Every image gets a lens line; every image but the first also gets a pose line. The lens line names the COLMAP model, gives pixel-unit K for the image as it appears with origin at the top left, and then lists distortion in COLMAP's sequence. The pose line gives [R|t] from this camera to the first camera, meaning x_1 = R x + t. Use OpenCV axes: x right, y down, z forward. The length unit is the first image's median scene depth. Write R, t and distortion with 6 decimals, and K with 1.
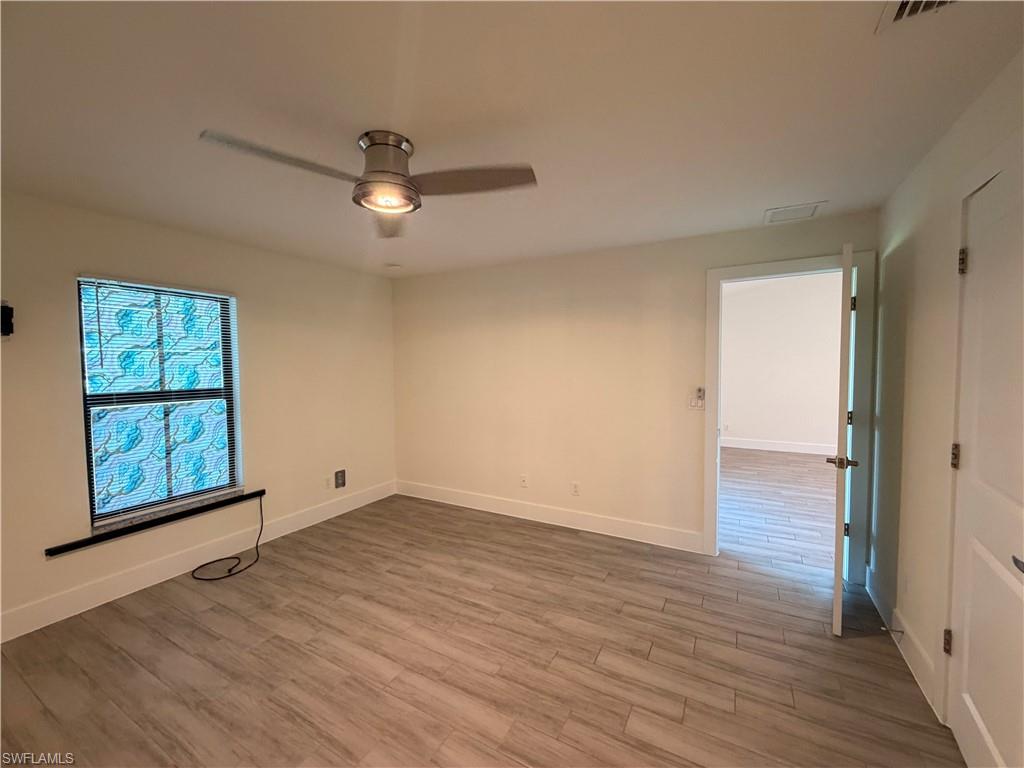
lens RADIAL K [[410.5, 0, 510.2], [0, 410.5, 383.1], [0, 0, 1]] dist [-0.001839, -0.000028]
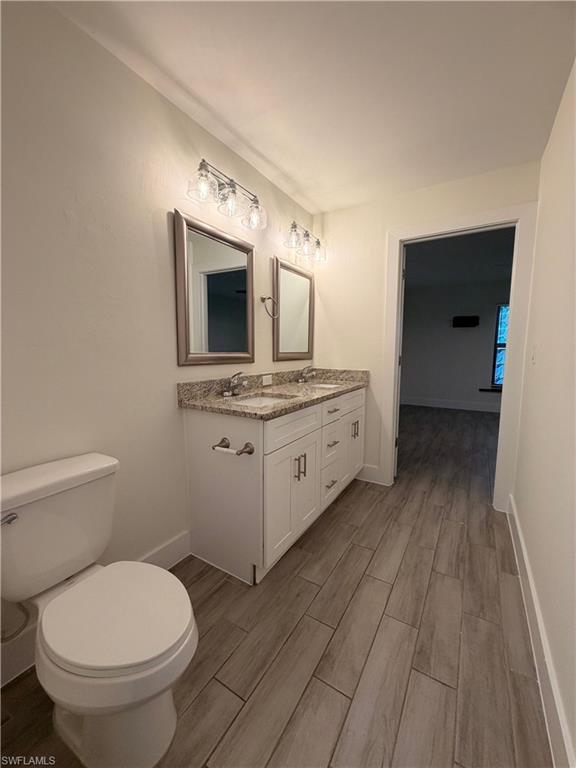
lens RADIAL K [[307.9, 0, 288.0], [0, 307.9, 384.0], [0, 0, 1]] dist [-0.001839, -0.000028]
pose [[-0.038409, 0.125019, -0.991411, 1.201665], [-0.047129, 0.990812, 0.126769, 0.099704], [0.998150, 0.051594, -0.032164, -0.414373]]
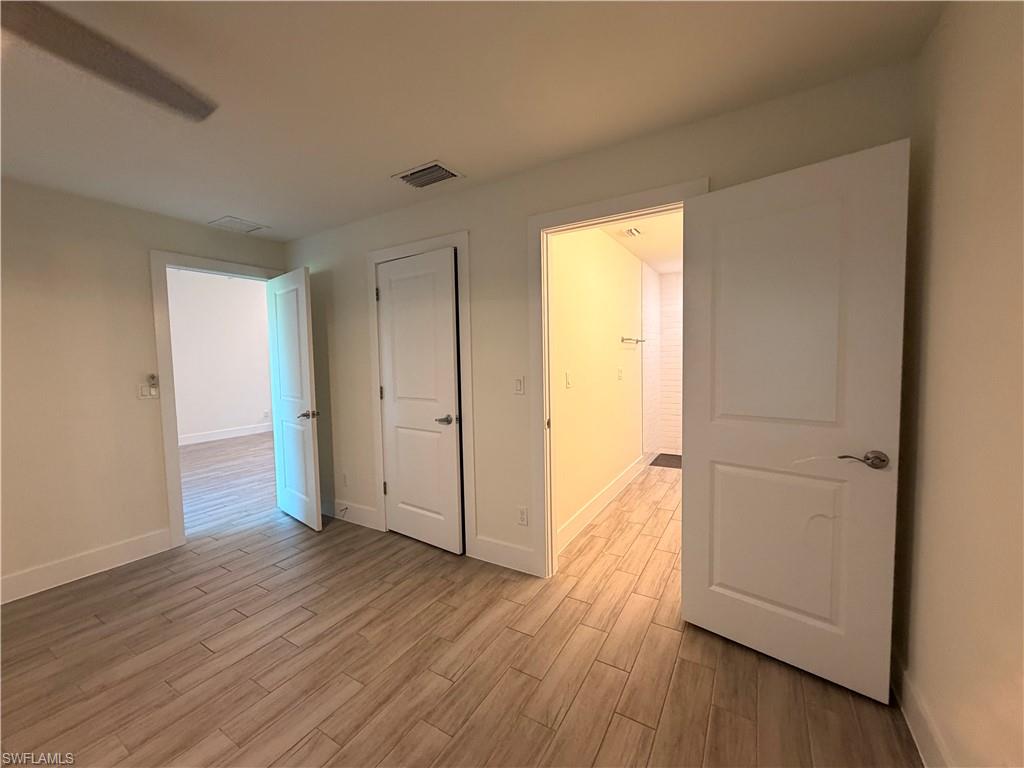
lens RADIAL K [[410.5, 0, 510.2], [0, 410.5, 383.1], [0, 0, 1]] dist [-0.001839, -0.000028]
pose [[0.031066, -0.051378, 0.998196, -0.485950], [0.066176, 0.996592, 0.049236, 0.041793], [-0.997324, 0.064527, 0.034360, 0.172563]]
